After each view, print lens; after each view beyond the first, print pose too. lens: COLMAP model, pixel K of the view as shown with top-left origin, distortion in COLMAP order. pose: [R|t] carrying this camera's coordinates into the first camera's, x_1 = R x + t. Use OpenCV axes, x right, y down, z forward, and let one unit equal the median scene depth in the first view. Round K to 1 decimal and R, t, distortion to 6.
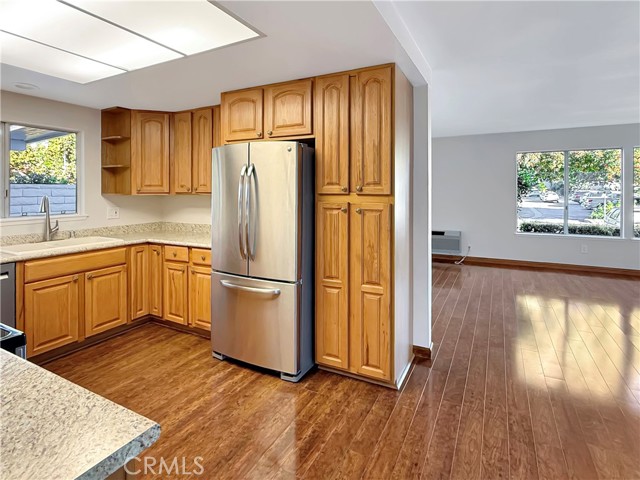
lens RADIAL K [[352.1, 0, 327.3], [0, 352.1, 186.7], [0, 0, 1]] dist [0.003409, -0.002623]
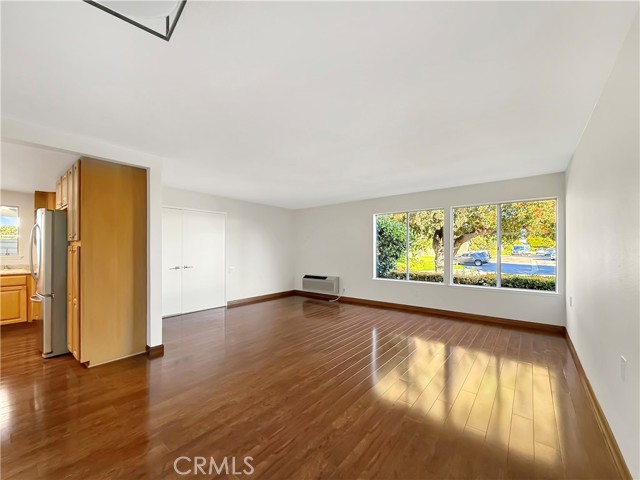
lens RADIAL K [[275.2, 0, 322.7], [0, 275.2, 242.1], [0, 0, 1]] dist [-0.000836, 0.000014]
pose [[0.978522, 0.000347, -0.206140, 0.569068], [-0.003721, 0.999865, -0.015982, 0.017735], [0.206107, 0.016406, 0.978392, 0.012896]]
